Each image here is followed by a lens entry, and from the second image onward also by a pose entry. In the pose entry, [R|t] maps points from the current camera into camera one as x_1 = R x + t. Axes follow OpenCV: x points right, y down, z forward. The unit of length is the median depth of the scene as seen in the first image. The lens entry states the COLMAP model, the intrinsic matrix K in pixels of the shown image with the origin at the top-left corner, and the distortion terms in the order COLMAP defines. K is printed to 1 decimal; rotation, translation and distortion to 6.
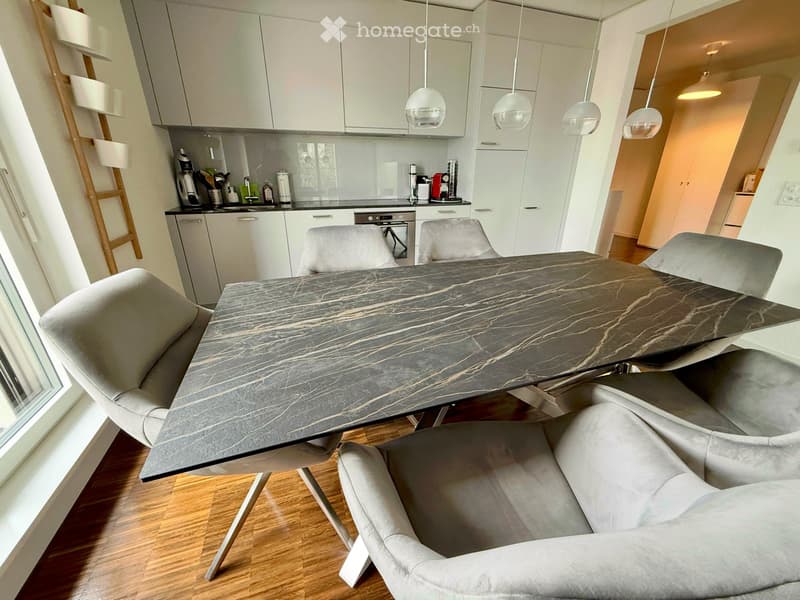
lens RADIAL K [[318.9, 0, 400.5], [0, 318.9, 301.4], [0, 0, 1]] dist [-0.014798, -0.000548]
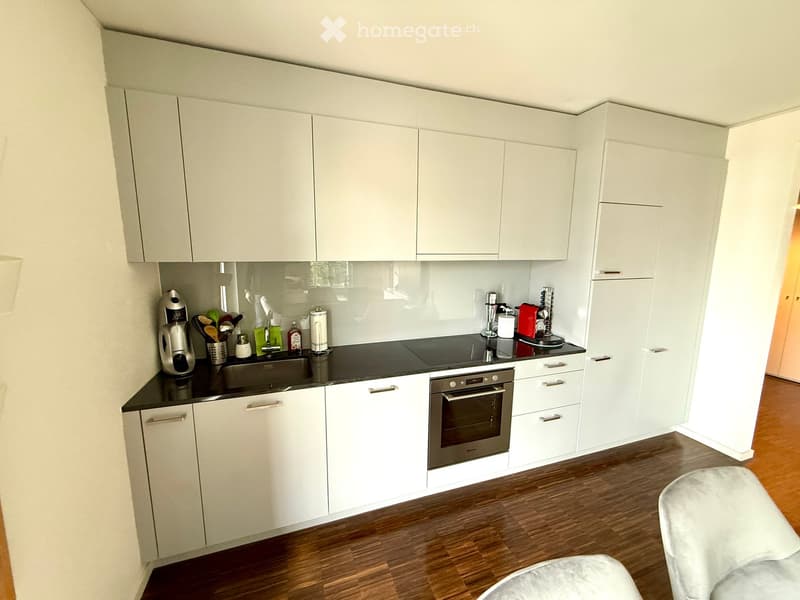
lens RADIAL K [[318.9, 0, 399.5], [0, 318.9, 296.8], [0, 0, 1]] dist [-0.014798, -0.000548]
pose [[0.999920, -0.000665, 0.012630, -0.212838], [0.003602, 0.972229, -0.234006, -0.284269], [-0.012124, 0.234033, 0.972153, 0.328612]]
